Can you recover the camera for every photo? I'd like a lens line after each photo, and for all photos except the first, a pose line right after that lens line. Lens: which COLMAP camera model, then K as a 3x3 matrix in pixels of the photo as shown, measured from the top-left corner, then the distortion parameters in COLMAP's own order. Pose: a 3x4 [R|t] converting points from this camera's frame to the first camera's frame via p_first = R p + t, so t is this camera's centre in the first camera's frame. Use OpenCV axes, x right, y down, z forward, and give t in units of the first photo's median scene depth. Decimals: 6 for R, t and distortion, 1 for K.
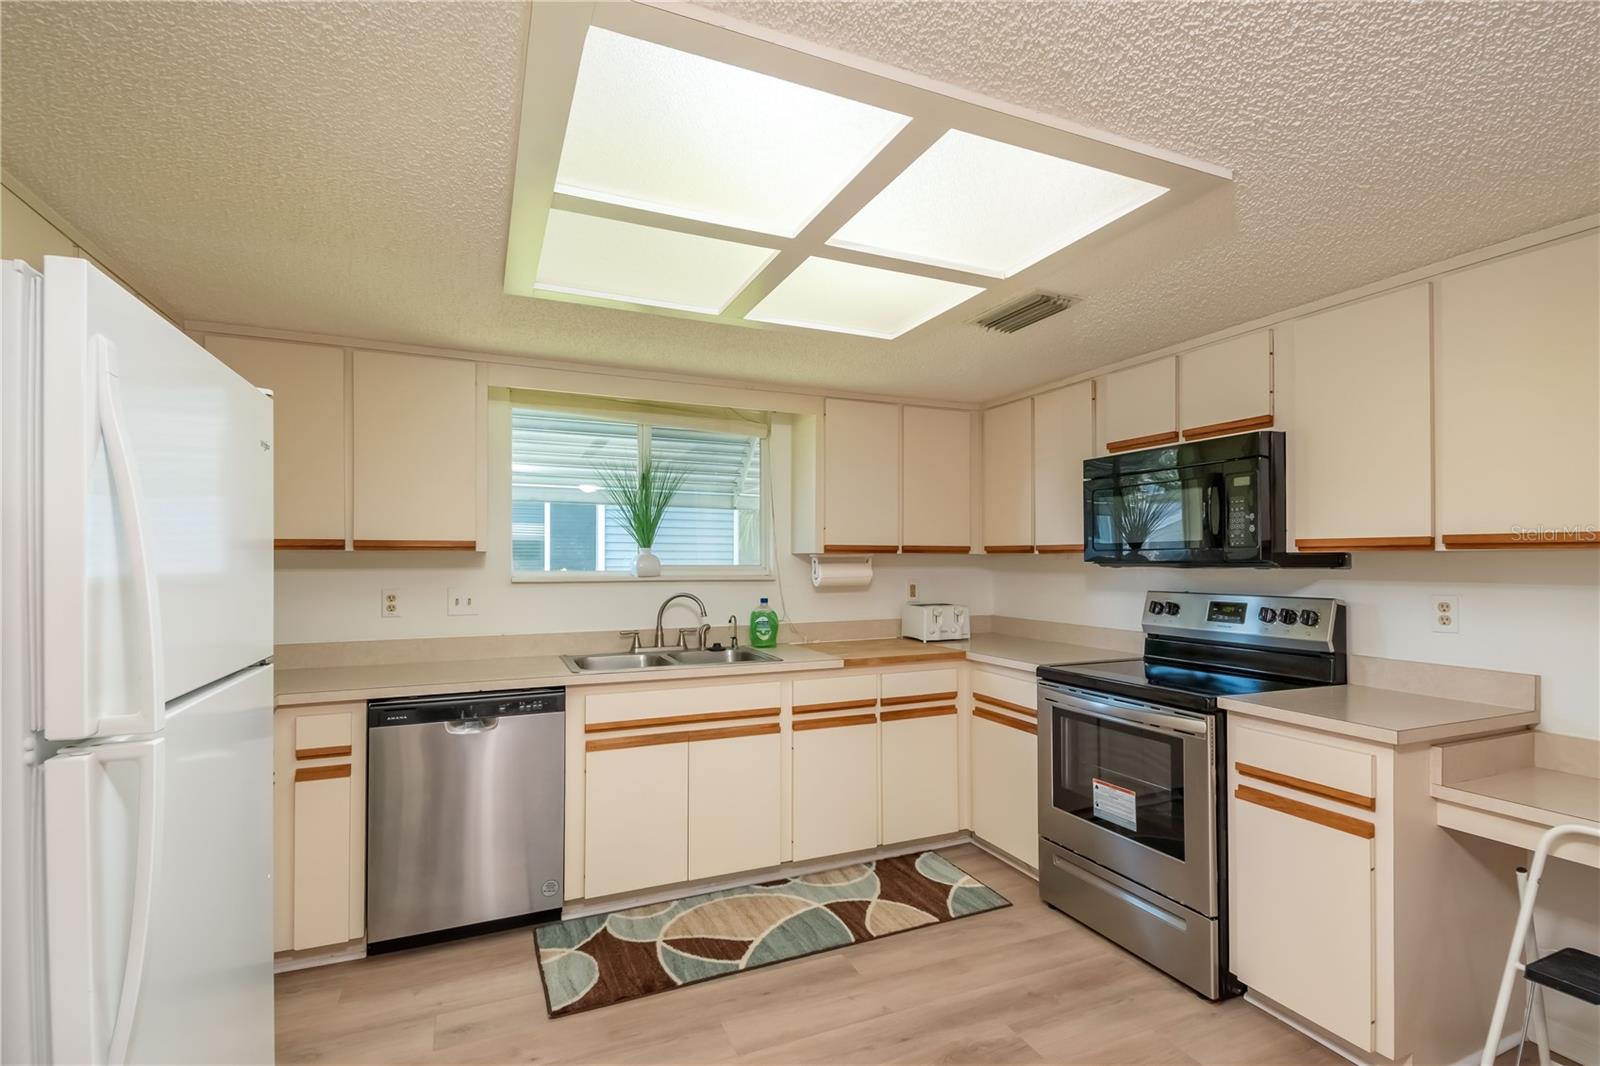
lens RADIAL K [[745.2, 0, 808.2], [0, 745.2, 555.9], [0, 0, 1]] dist [0.049285, -0.035647]
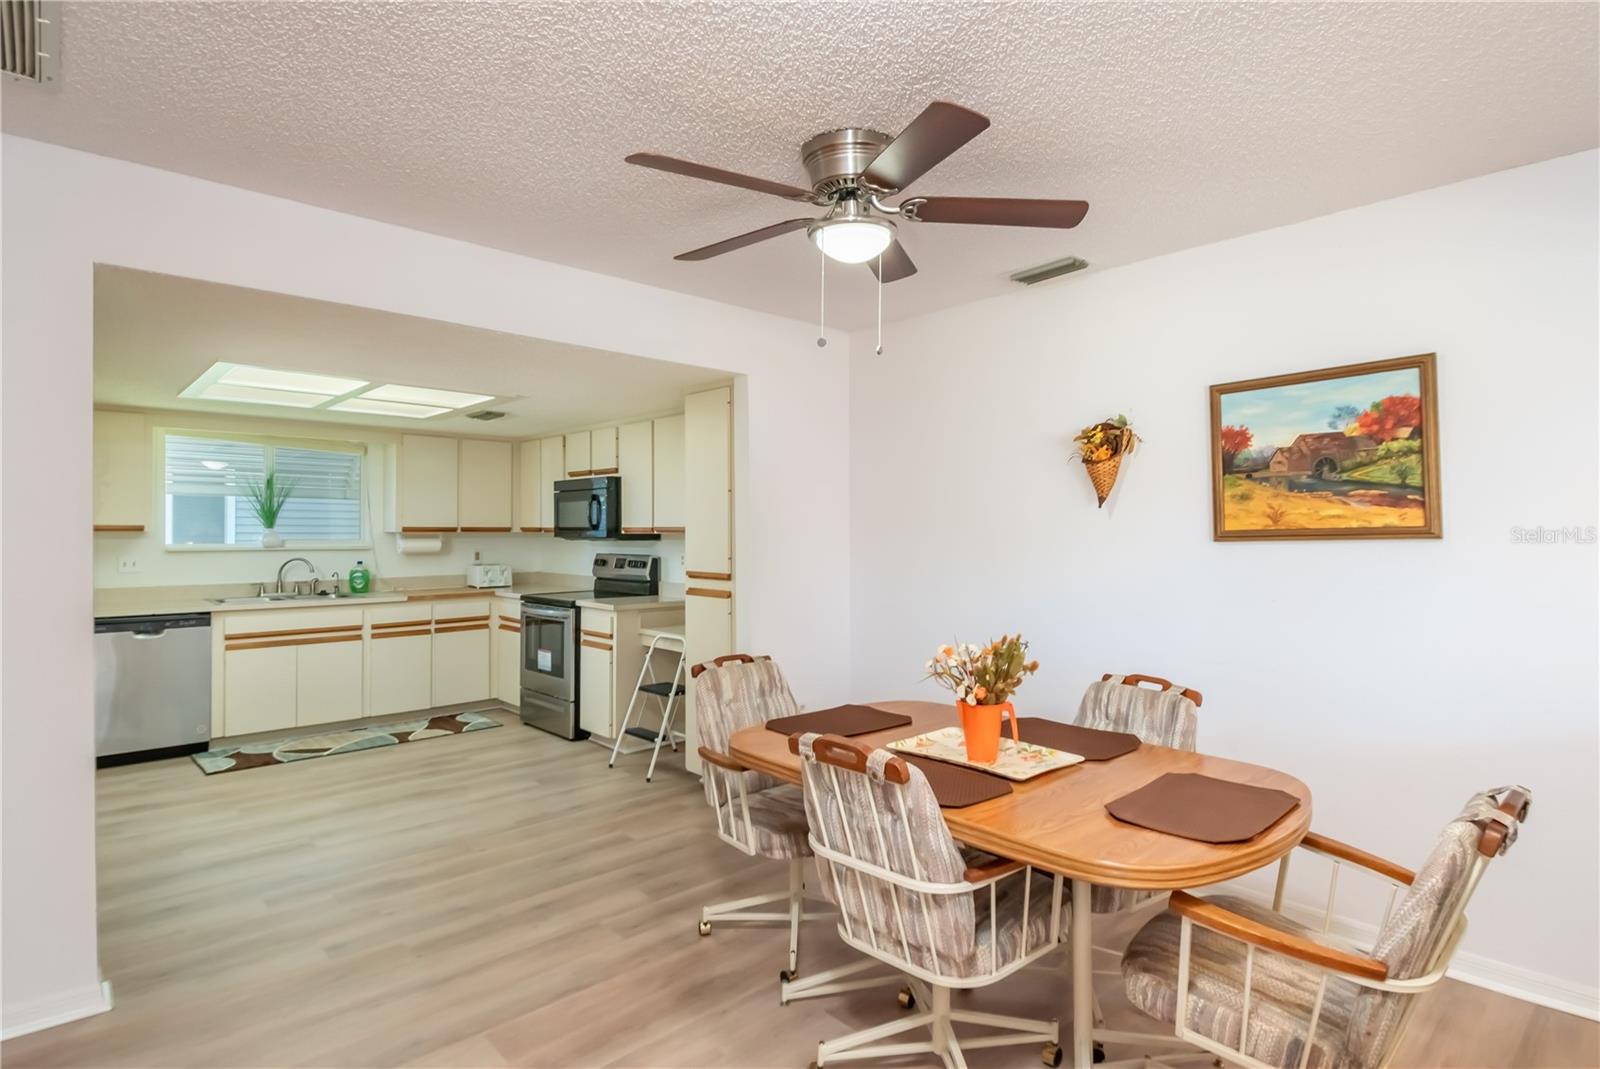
lens RADIAL K [[824.0, 0, 825.1], [0, 824.0, 528.4], [0, 0, 1]] dist [0.002441, -0.000189]
pose [[0.936713, 0.001874, 0.350094, 0.282463], [-0.002668, 0.999995, 0.001785, -0.019132], [-0.350089, -0.002606, 0.936713, -1.079199]]
